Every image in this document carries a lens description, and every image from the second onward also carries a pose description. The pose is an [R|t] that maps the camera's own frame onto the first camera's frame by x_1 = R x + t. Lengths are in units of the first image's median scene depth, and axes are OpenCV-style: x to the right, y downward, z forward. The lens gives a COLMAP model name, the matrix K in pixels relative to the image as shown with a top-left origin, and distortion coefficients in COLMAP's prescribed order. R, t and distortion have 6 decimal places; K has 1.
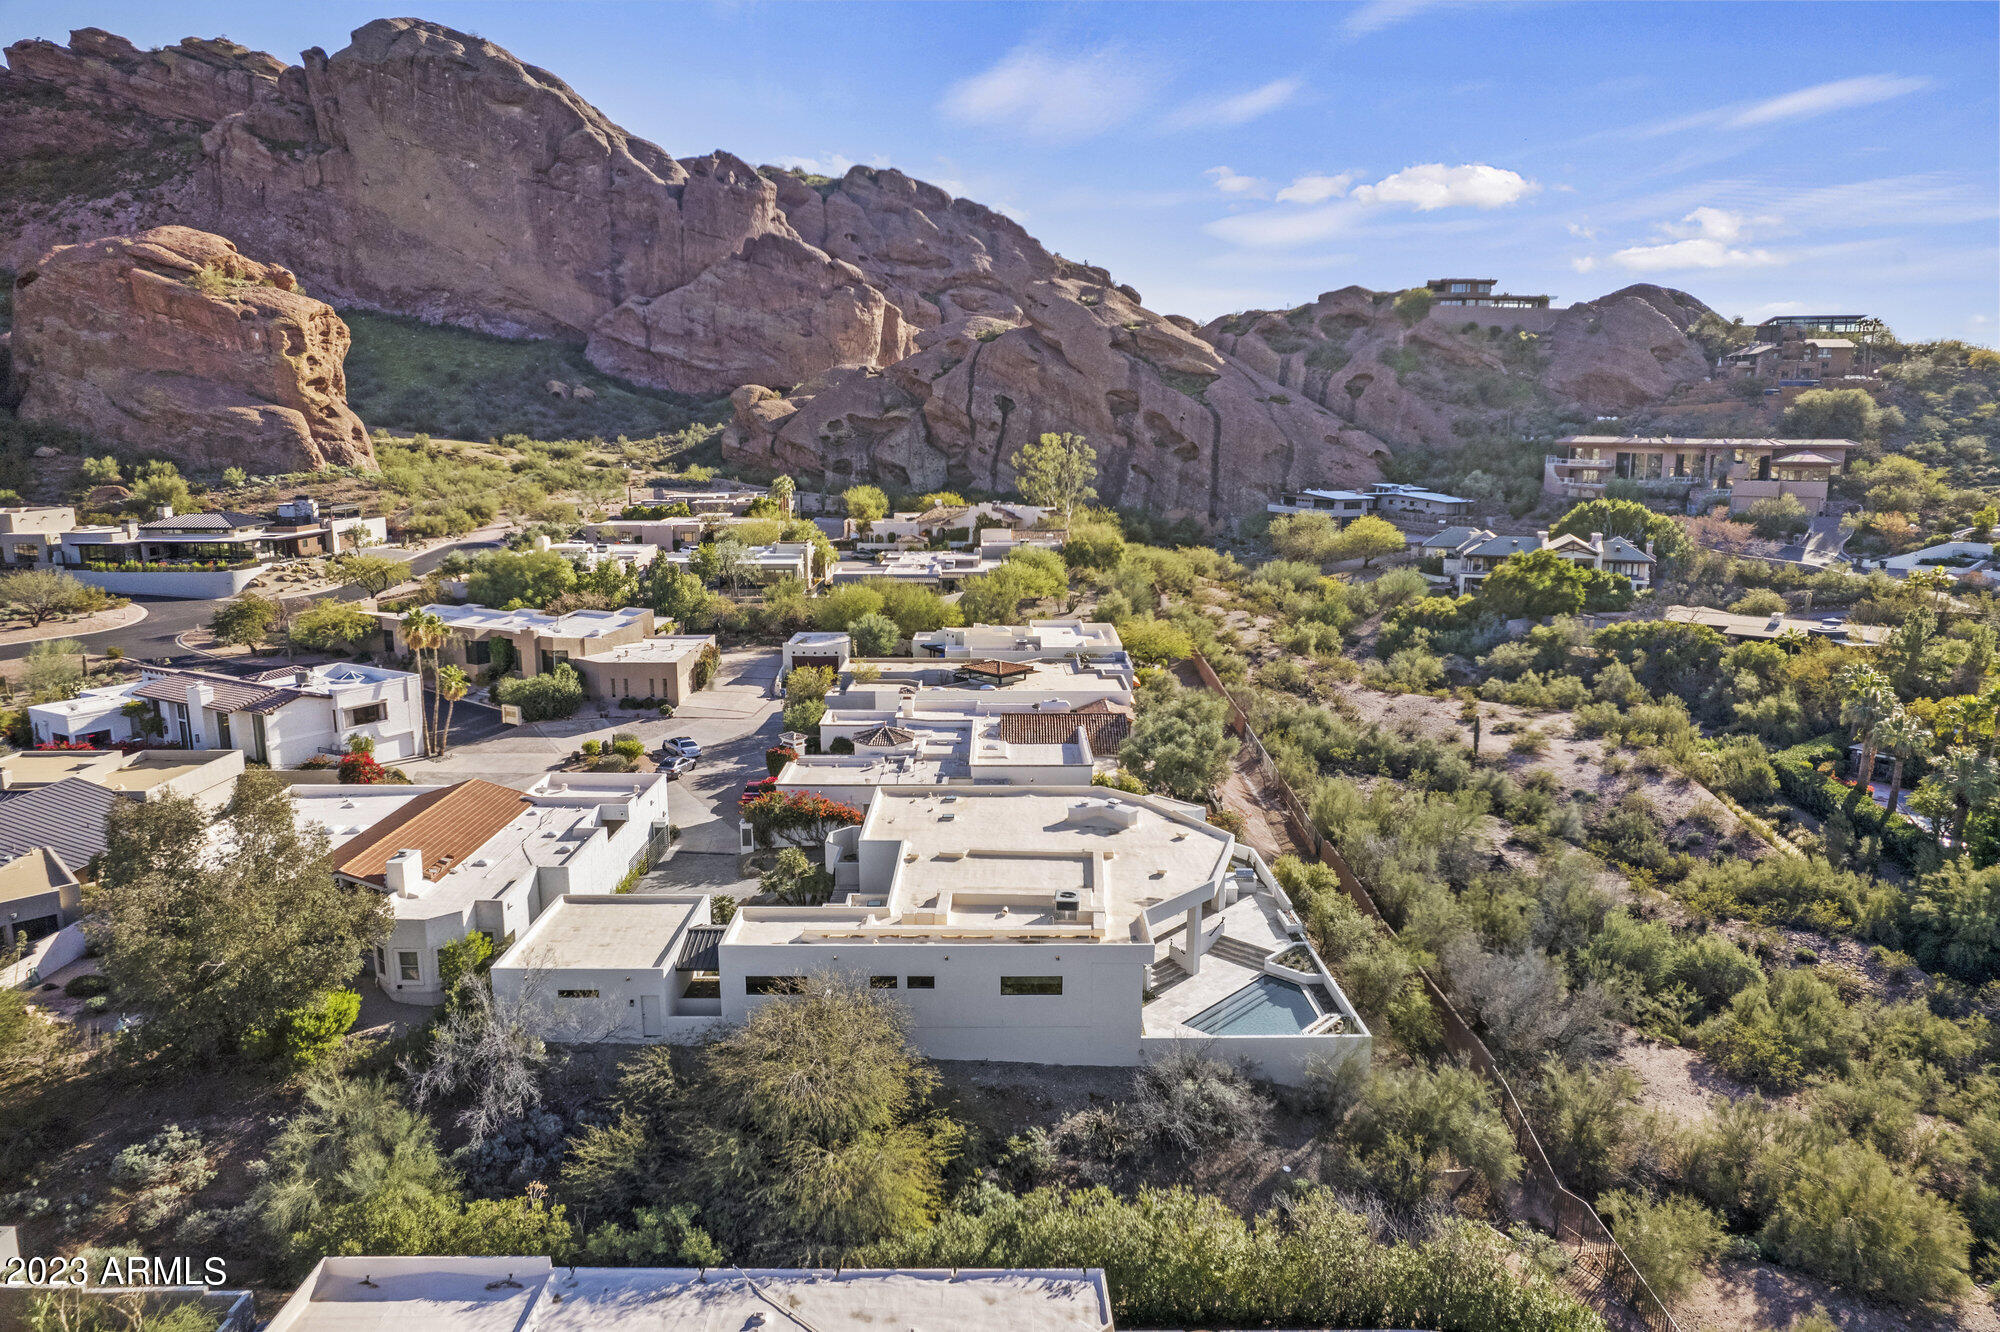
lens RADIAL K [[1264.6, 0, 1012.0], [0, 1264.6, 662.3], [0, 0, 1]] dist [-0.065679, 0.052108]
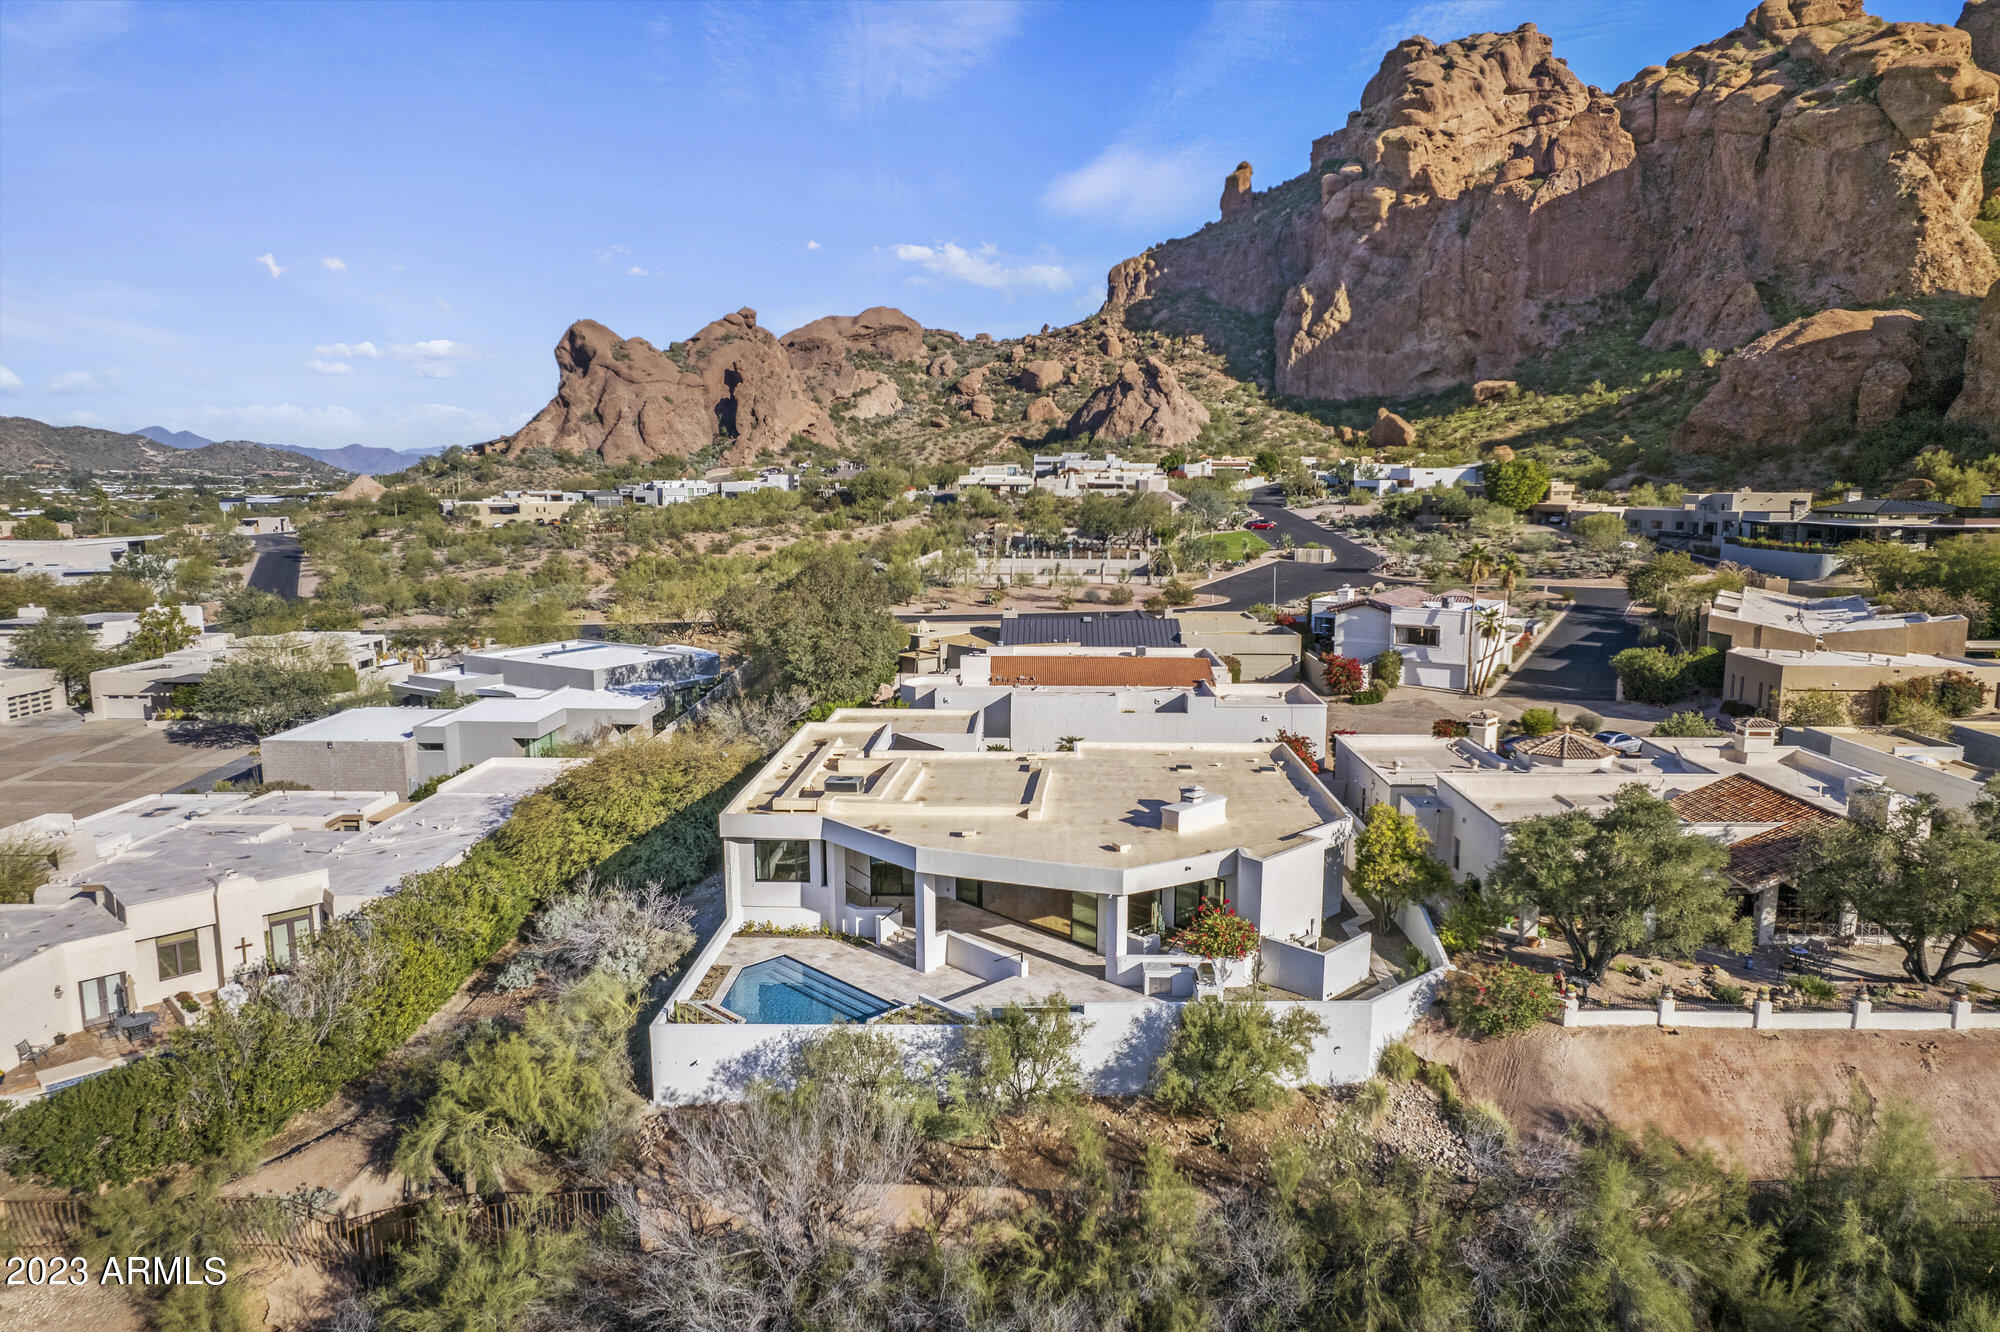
lens RADIAL K [[1264.6, 0, 1025.0], [0, 1264.6, 676.8], [0, 0, 1]] dist [-0.065679, 0.052108]
pose [[-0.026571, 0.154616, -0.987617, 0.130535], [-0.183841, 0.970359, 0.156861, -0.007298], [0.982597, 0.185733, 0.002641, 0.160213]]
